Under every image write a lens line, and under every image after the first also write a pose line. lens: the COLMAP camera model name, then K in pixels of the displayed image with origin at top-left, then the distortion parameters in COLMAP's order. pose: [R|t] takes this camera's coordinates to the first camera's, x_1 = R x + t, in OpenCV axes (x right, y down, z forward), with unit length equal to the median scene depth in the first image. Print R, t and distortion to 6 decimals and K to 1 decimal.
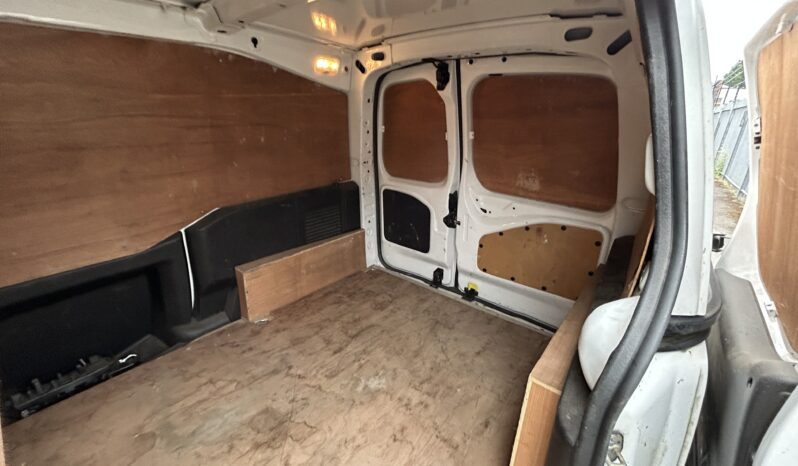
lens RADIAL K [[334.5, 0, 397.9], [0, 334.5, 233.2], [0, 0, 1]] dist [0.003466, 0.000479]
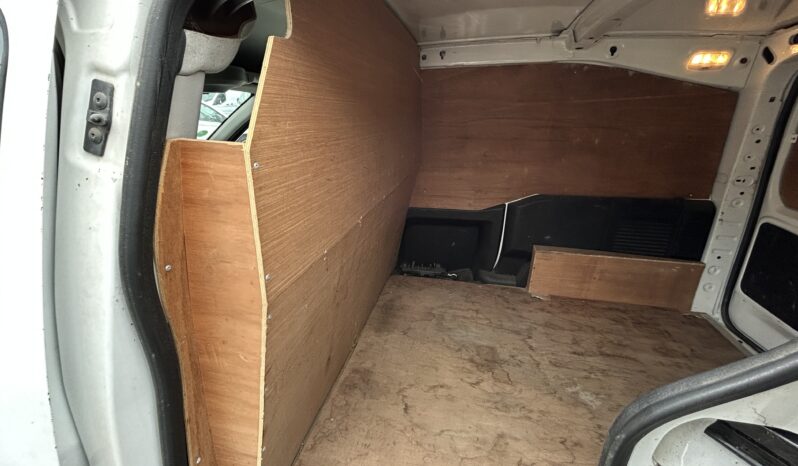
lens RADIAL K [[334.5, 0, 400.0], [0, 334.5, 234.7], [0, 0, 1]] dist [0.003466, 0.000479]
pose [[0.452157, 0.301776, -0.839336, 0.310018], [-0.300848, 0.937479, 0.174993, 0.002012], [0.839669, 0.173389, 0.514676, -0.025776]]
